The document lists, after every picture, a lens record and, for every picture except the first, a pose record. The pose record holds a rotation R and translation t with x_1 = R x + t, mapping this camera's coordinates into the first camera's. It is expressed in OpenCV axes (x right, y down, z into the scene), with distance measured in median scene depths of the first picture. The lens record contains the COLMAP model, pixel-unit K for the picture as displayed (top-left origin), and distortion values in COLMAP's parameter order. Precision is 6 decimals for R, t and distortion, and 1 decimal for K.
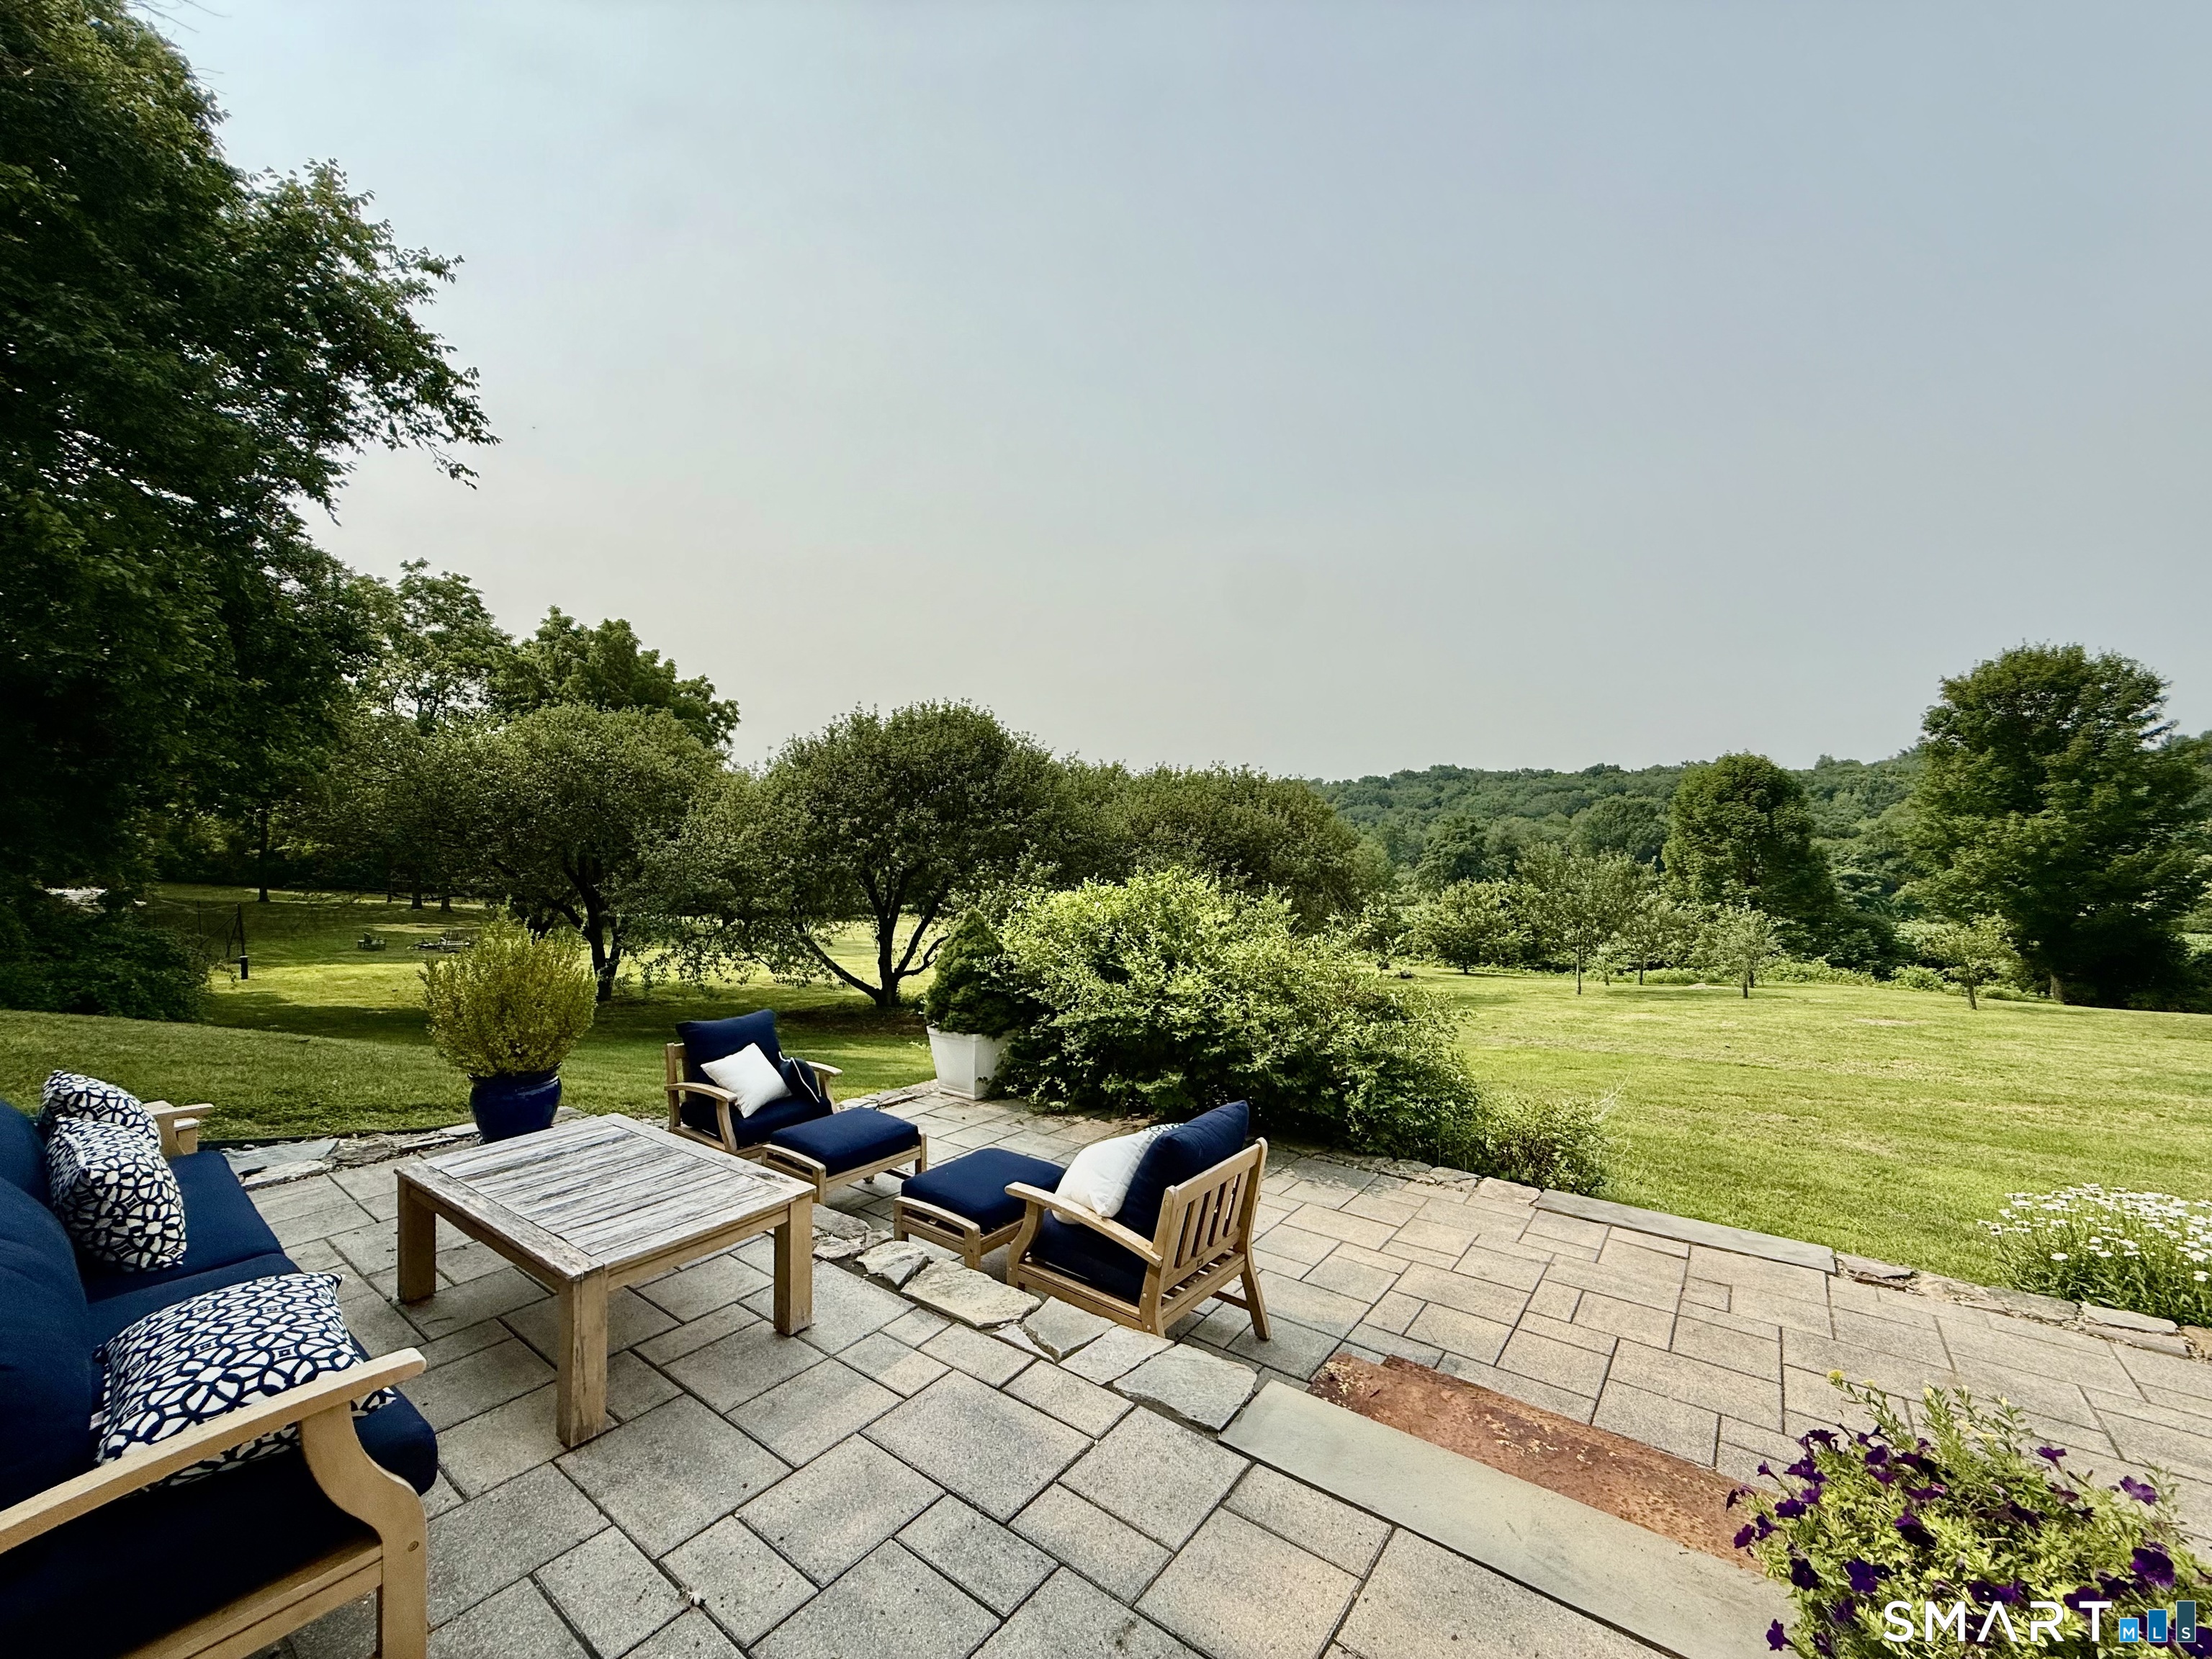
lens RADIAL K [[876.1, 0, 1101.0], [0, 876.1, 835.7], [0, 0, 1]] dist [-0.002496, -0.000260]
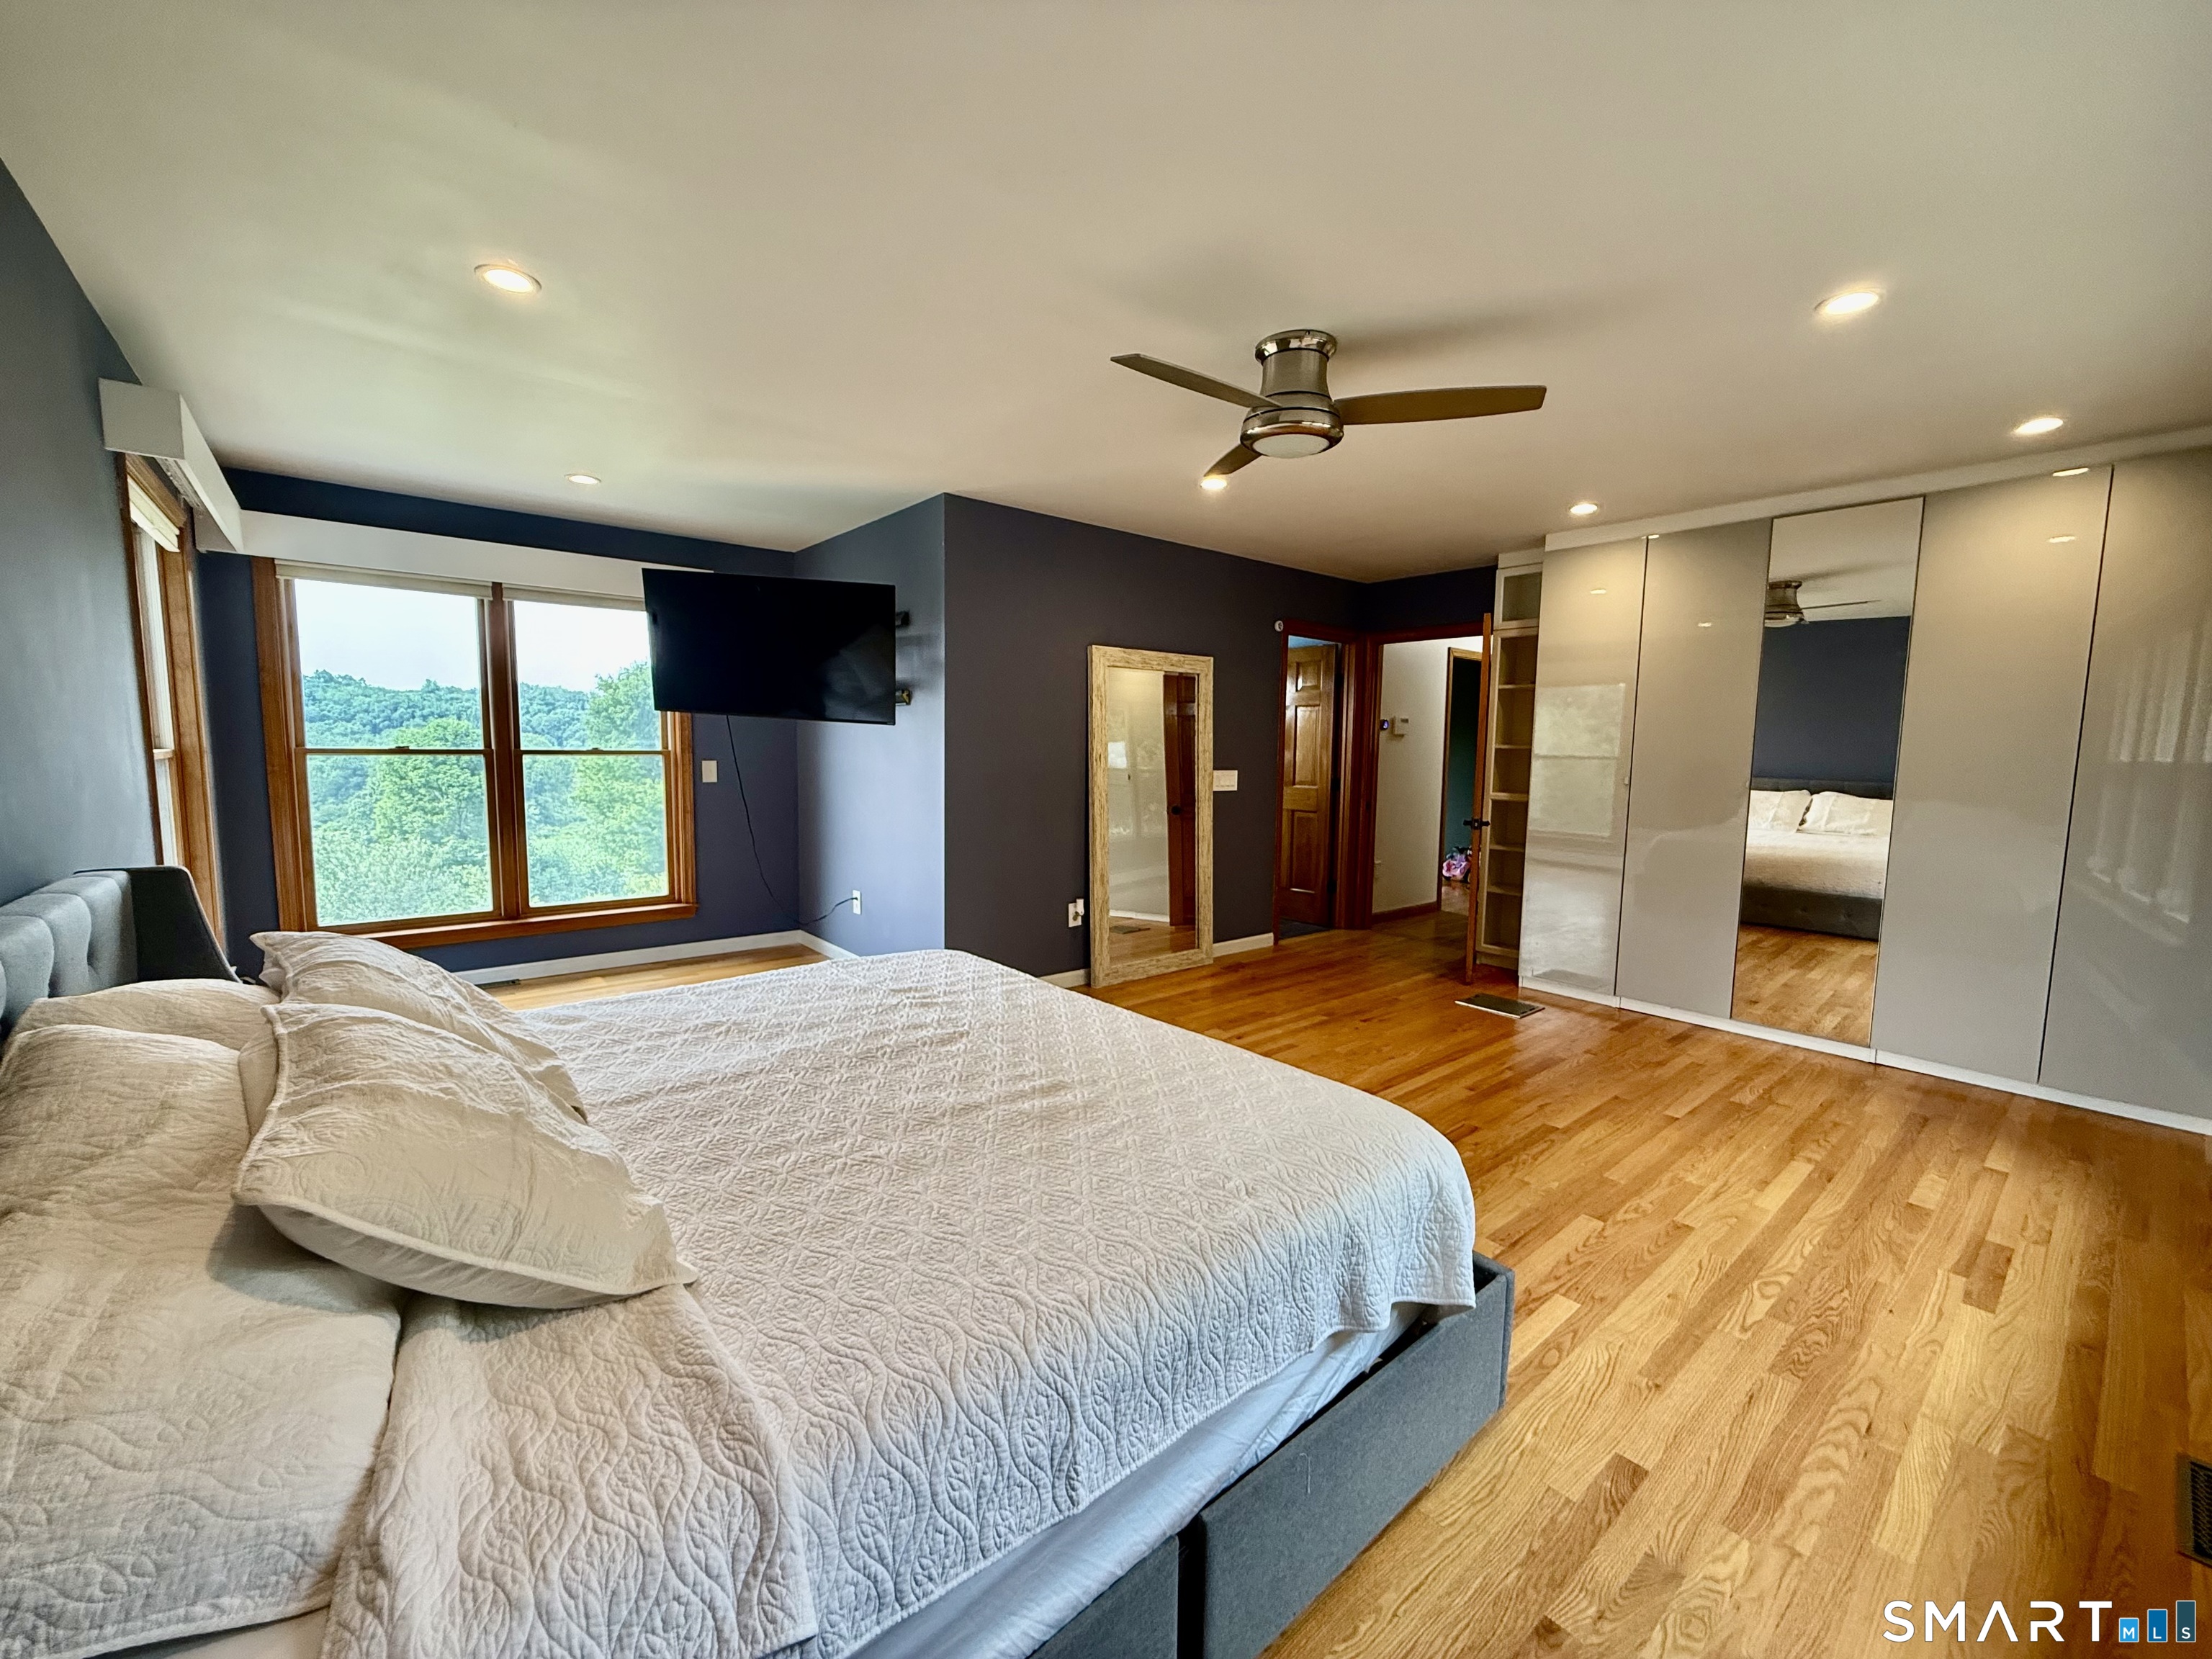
lens RADIAL K [[876.1, 0, 1096.1], [0, 876.1, 828.4], [0, 0, 1]] dist [-0.002496, -0.000260]
pose [[0.223203, -0.073260, 0.972015, -0.145980], [-0.010806, 0.996925, 0.077619, -0.045998], [-0.974712, -0.027829, 0.221725, -0.037714]]
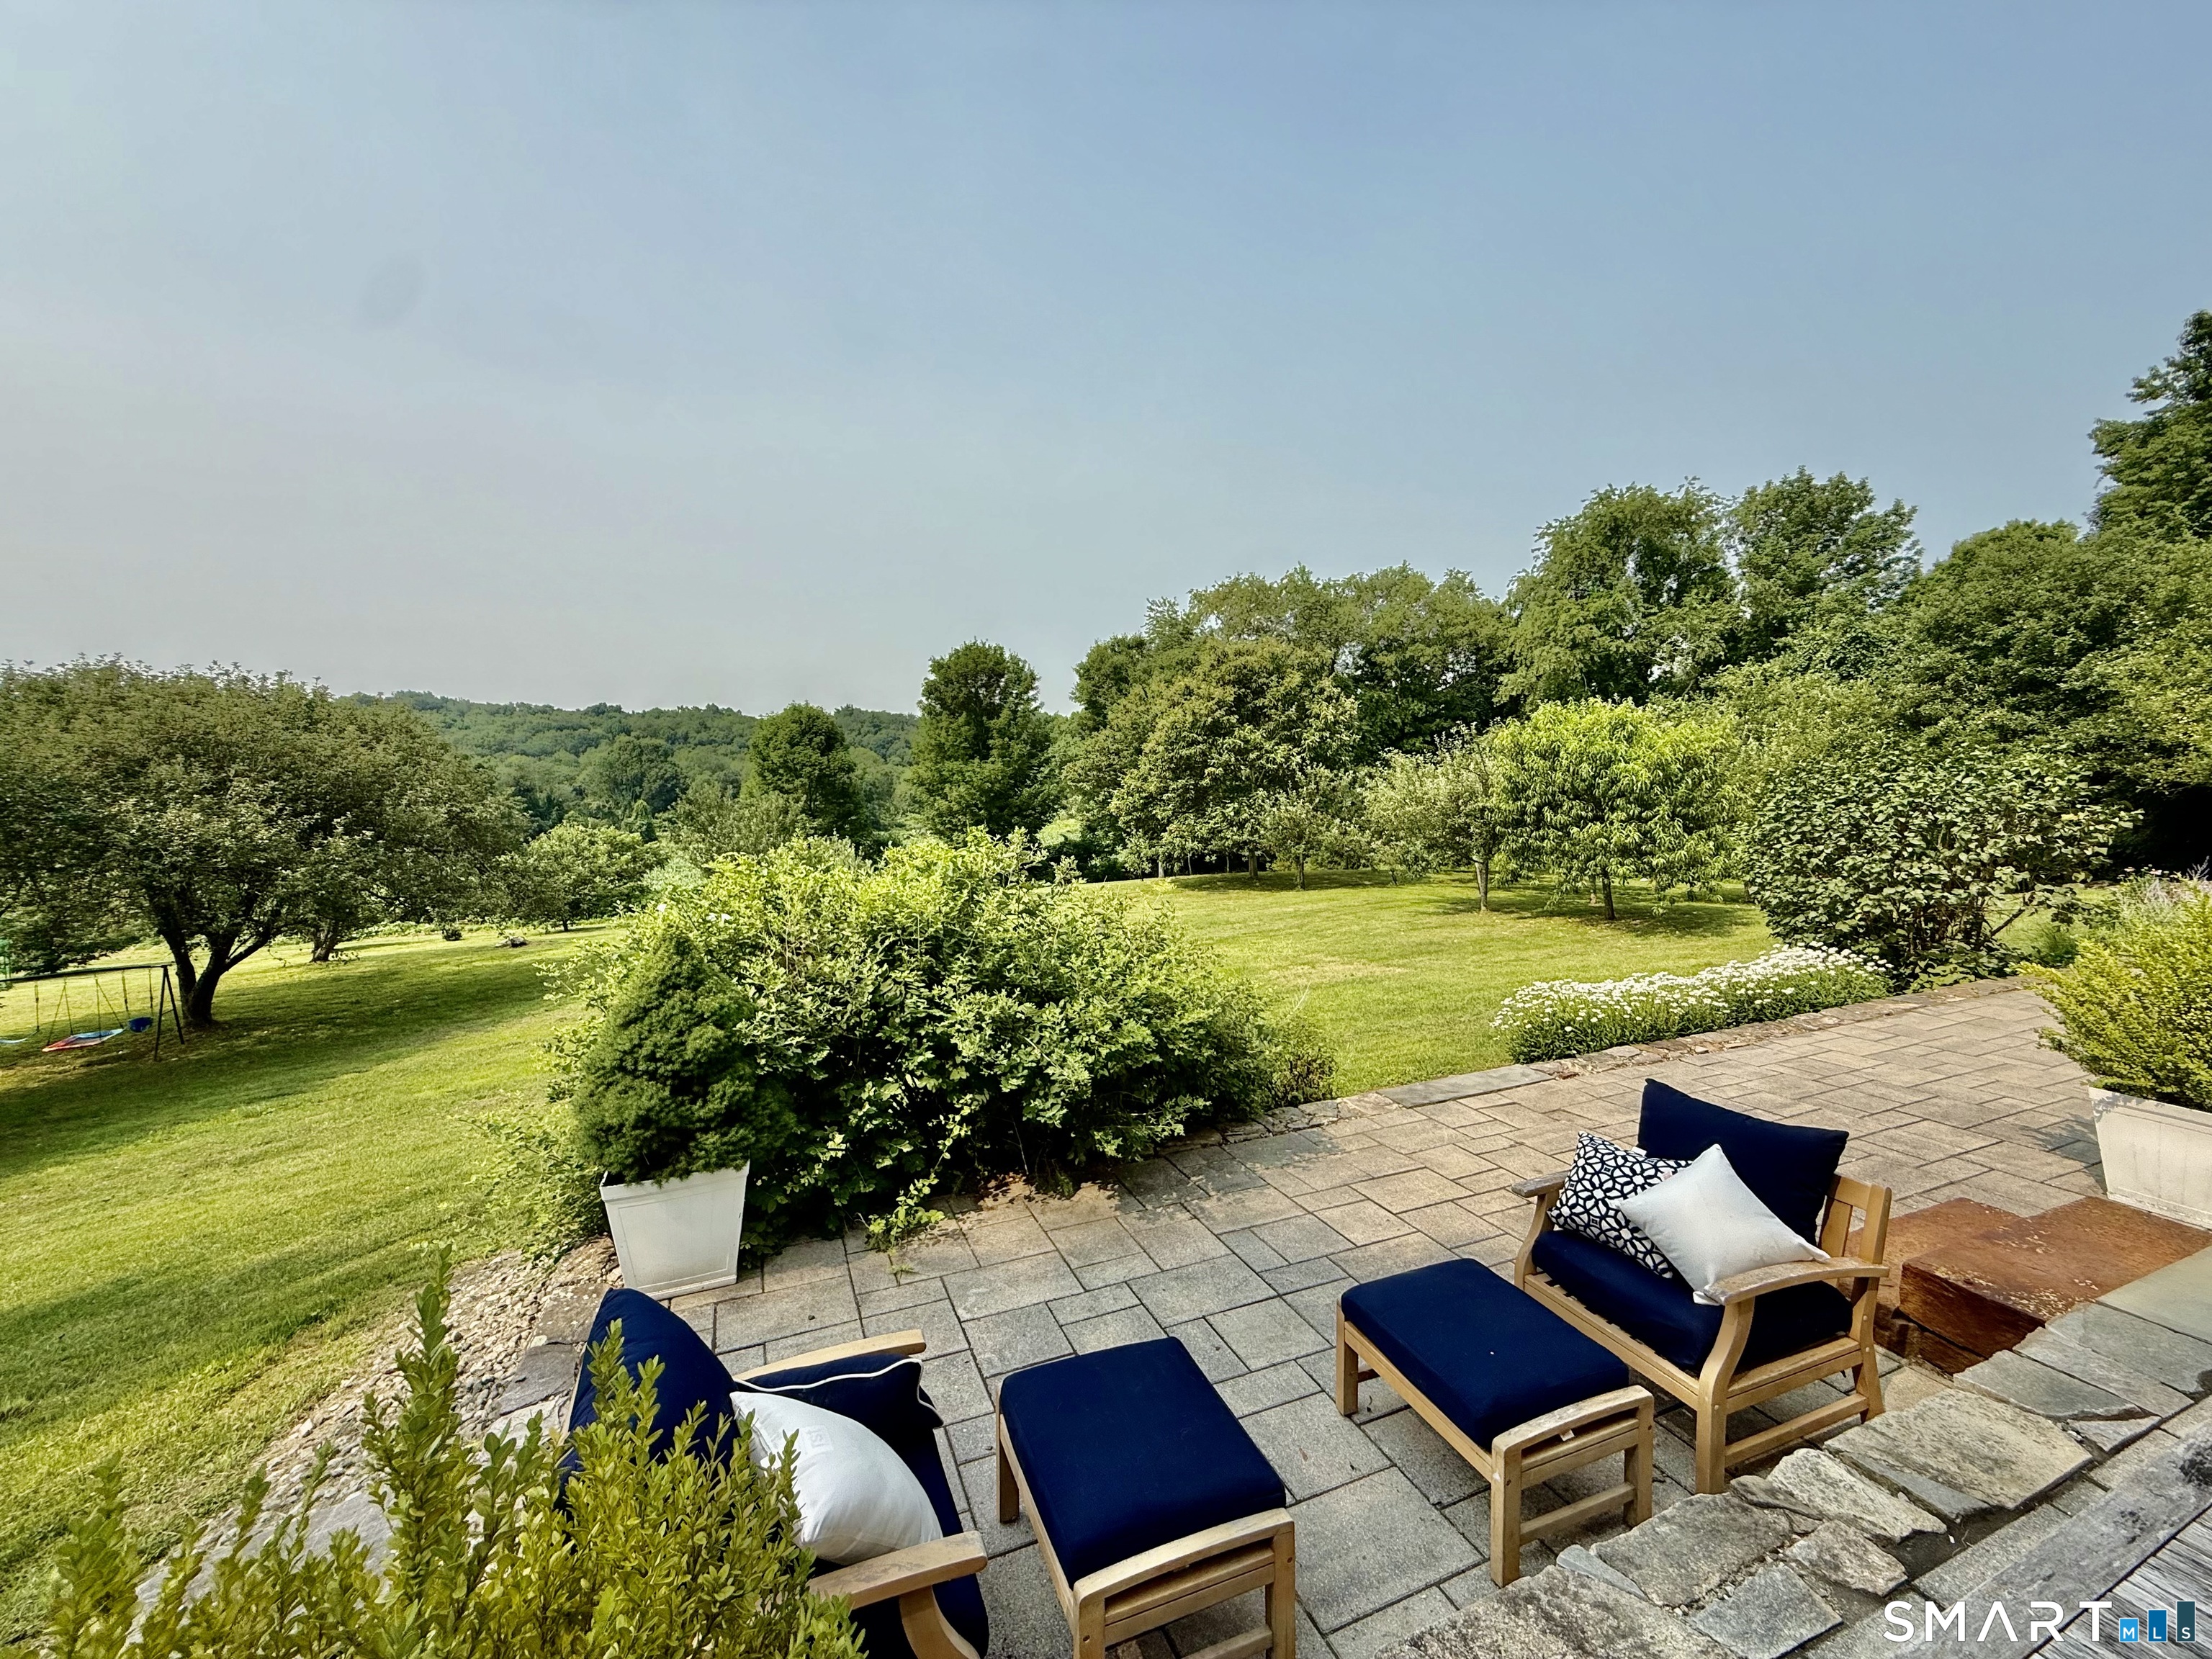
lens RADIAL K [[876.1, 0, 1094.7], [0, 876.1, 828.4], [0, 0, 1]] dist [-0.002496, -0.000260]
pose [[0.510639, -0.053013, 0.858159, -0.059867], [0.001144, 0.998138, 0.060980, -0.000767], [-0.859794, -0.030157, 0.509749, 0.069643]]
